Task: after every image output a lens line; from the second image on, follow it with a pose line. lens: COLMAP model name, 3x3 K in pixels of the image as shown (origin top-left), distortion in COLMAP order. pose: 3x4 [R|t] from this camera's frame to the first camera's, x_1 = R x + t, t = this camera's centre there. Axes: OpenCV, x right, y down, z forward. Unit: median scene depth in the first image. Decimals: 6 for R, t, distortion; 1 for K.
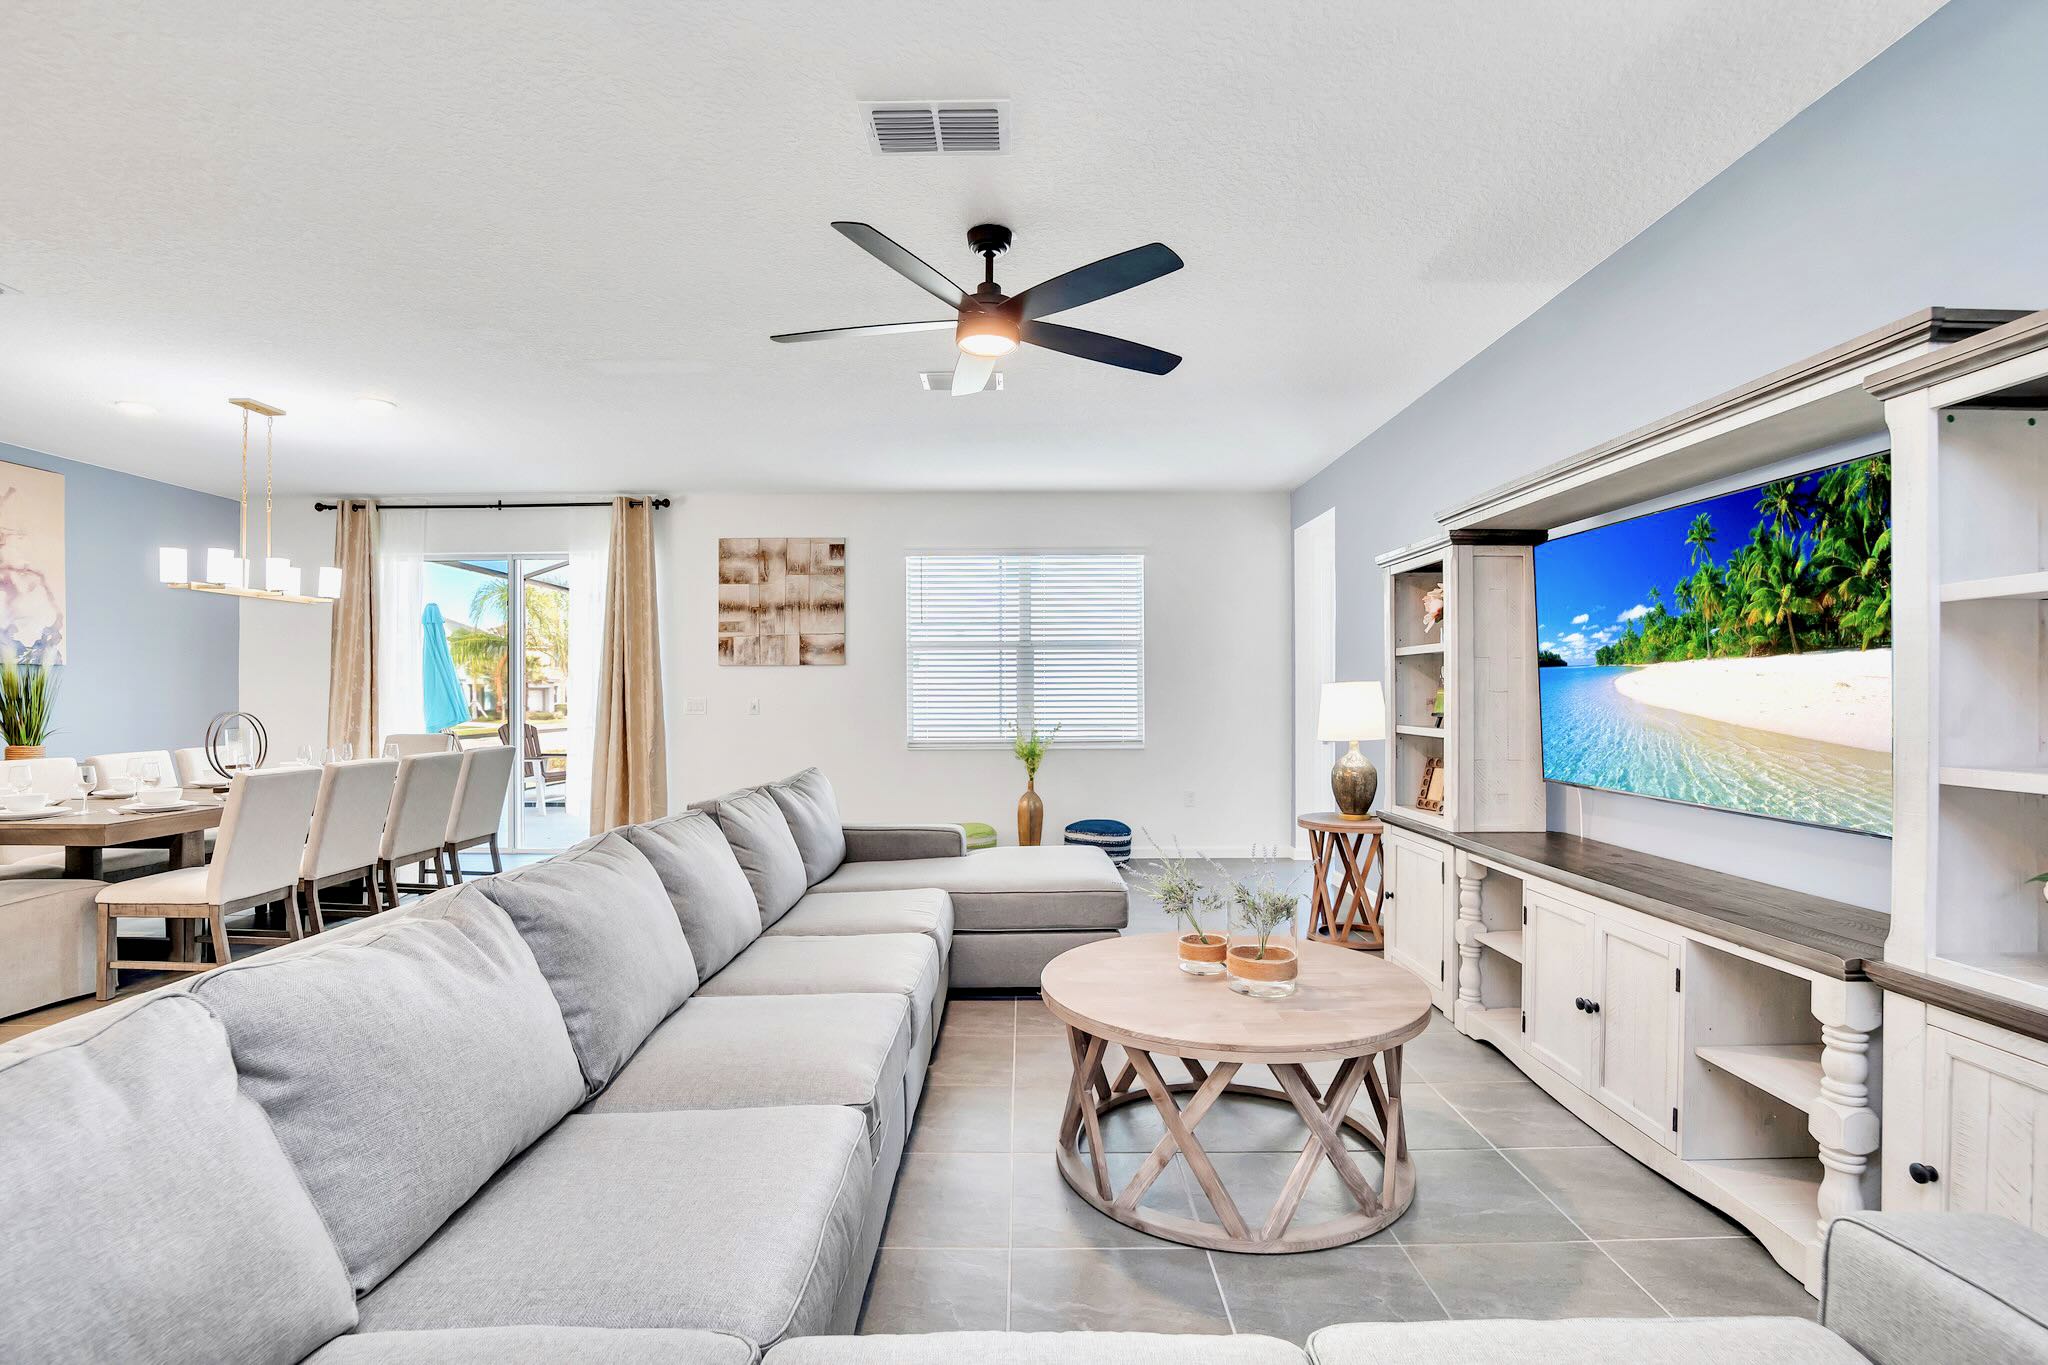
lens RADIAL K [[955.6, 0, 1024.7], [0, 955.6, 689.1], [0, 0, 1]] dist [-0.001021, 0.000017]
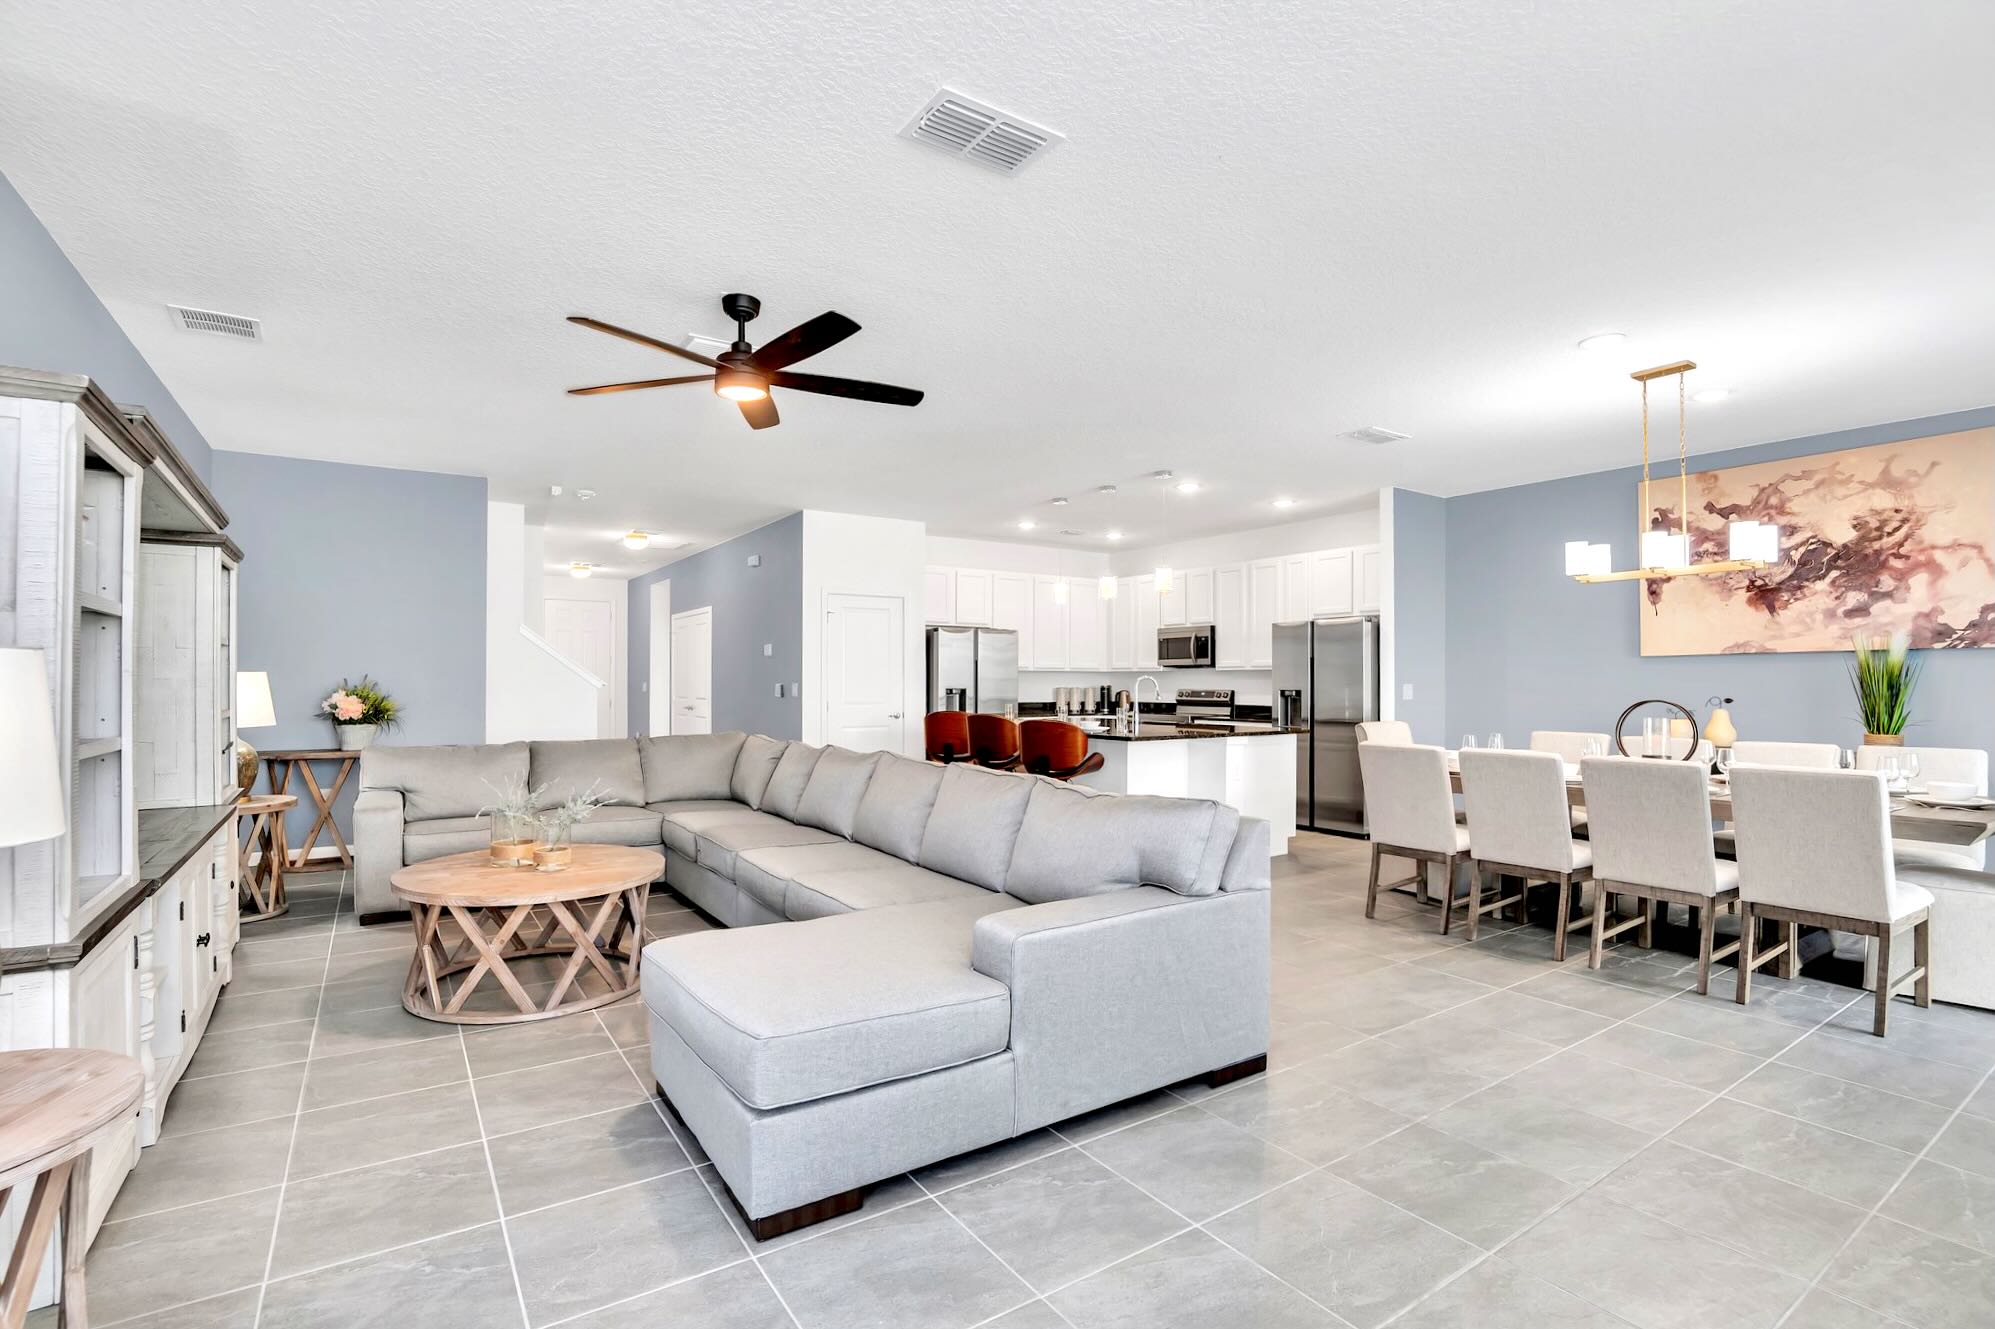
lens RADIAL K [[930.9, 0, 998.2], [0, 930.9, 671.0], [0, 0, 1]] dist [-0.001021, 0.000017]
pose [[-0.820840, -0.007853, -0.571104, 0.215629], [0.000666, 0.999892, -0.014707, 0.008072], [0.571158, -0.012452, -0.820746, 1.214825]]
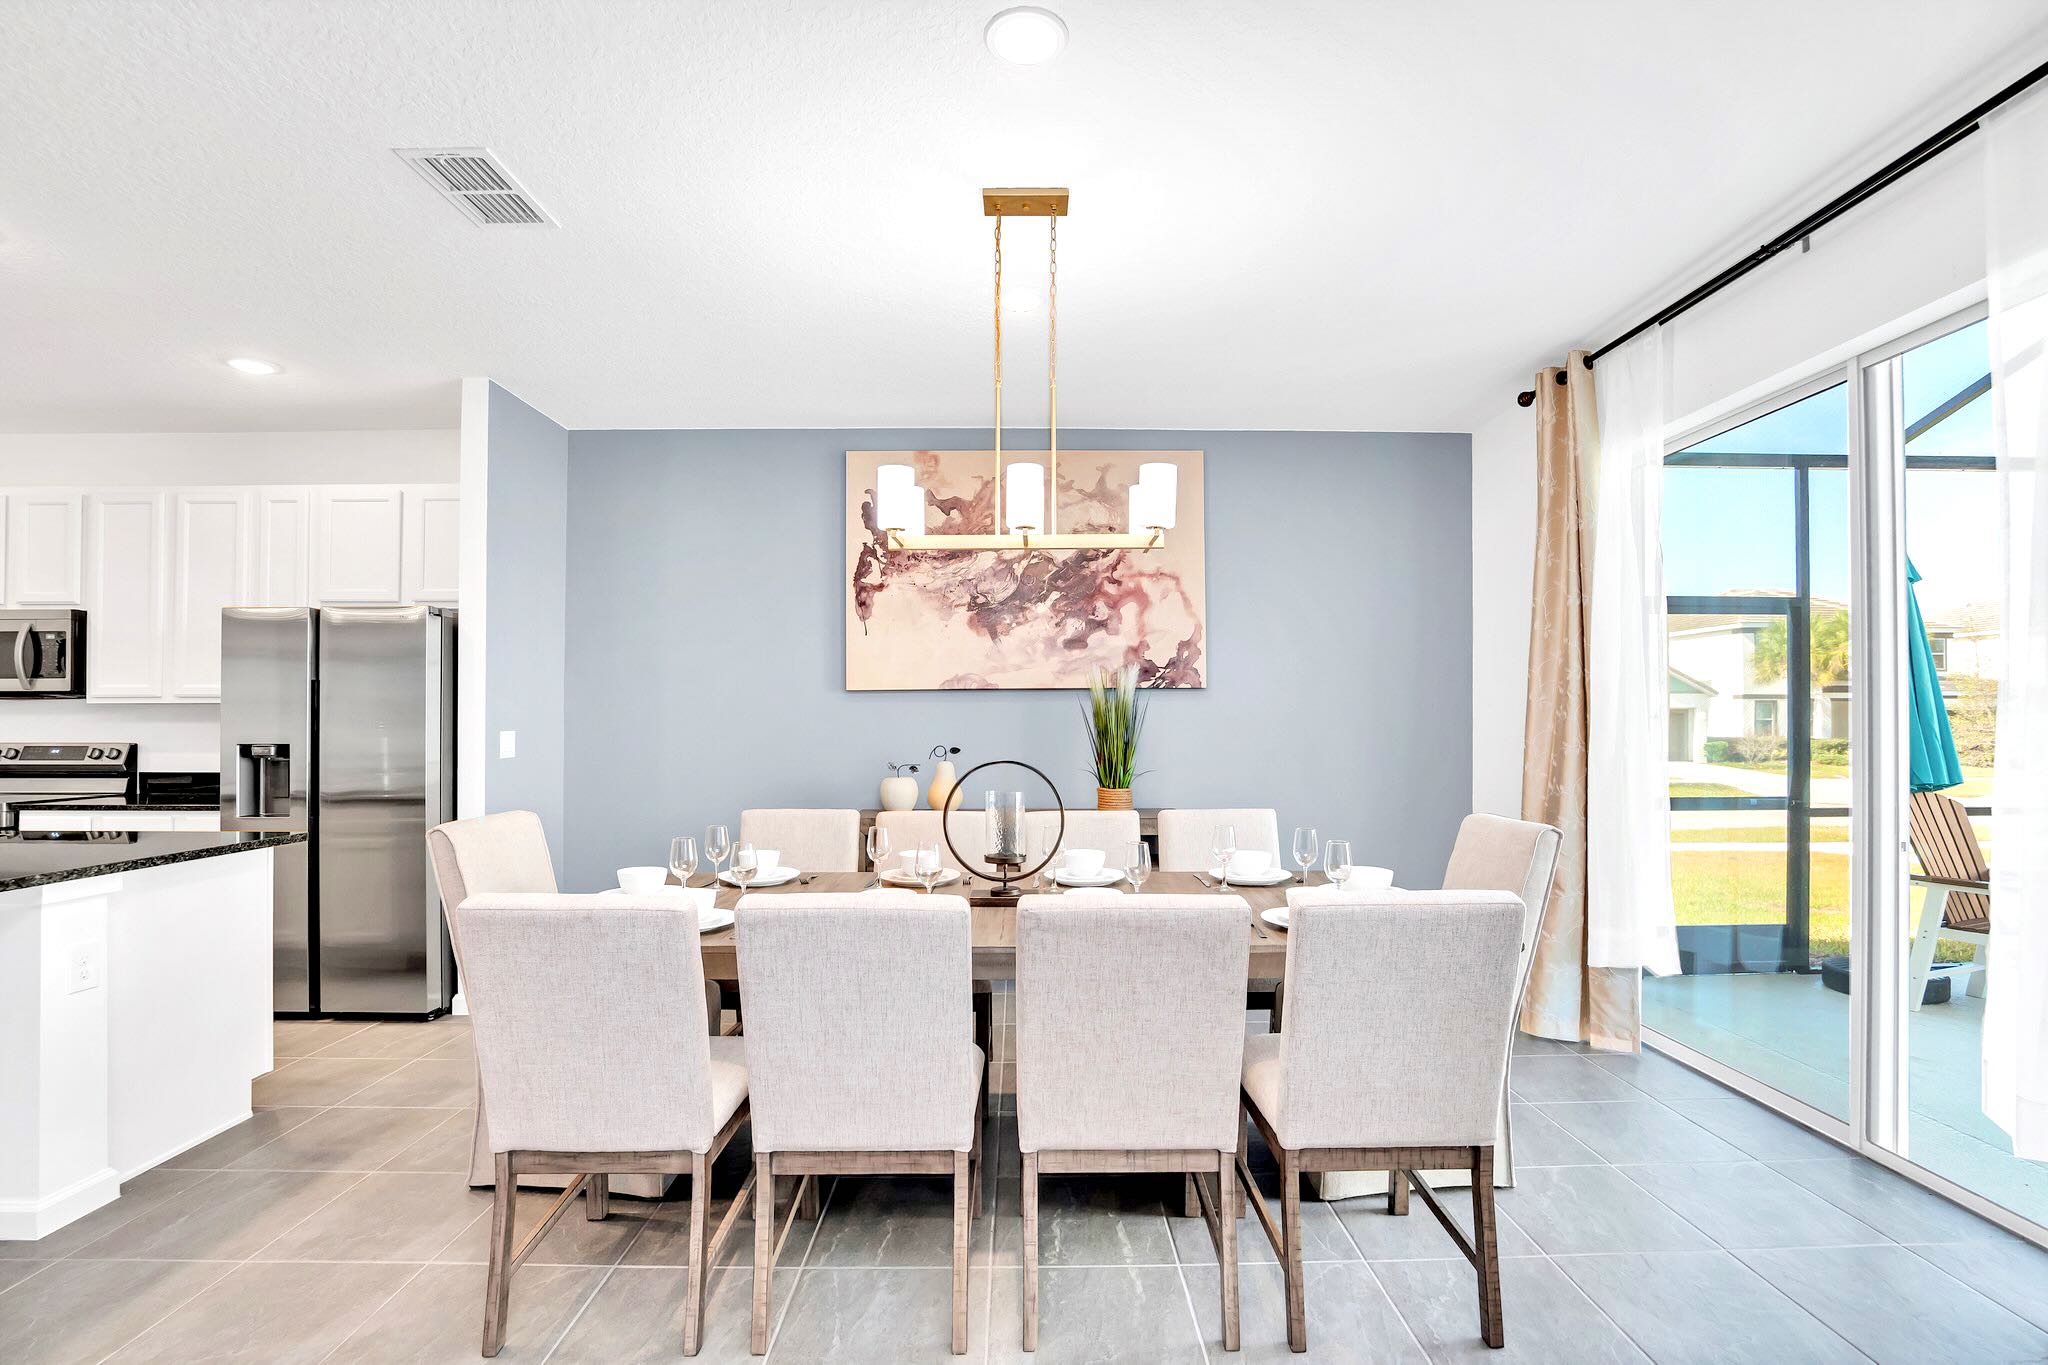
lens RADIAL K [[930.1, 0, 1026.1], [0, 930.1, 710.0], [0, 0, 1]] dist [-0.034930, 0.001239]
pose [[0.027700, -0.013351, -0.999527, -0.248655], [0.005074, 0.999900, -0.013215, 0.003063], [0.999603, -0.004706, 0.027765, 0.868999]]
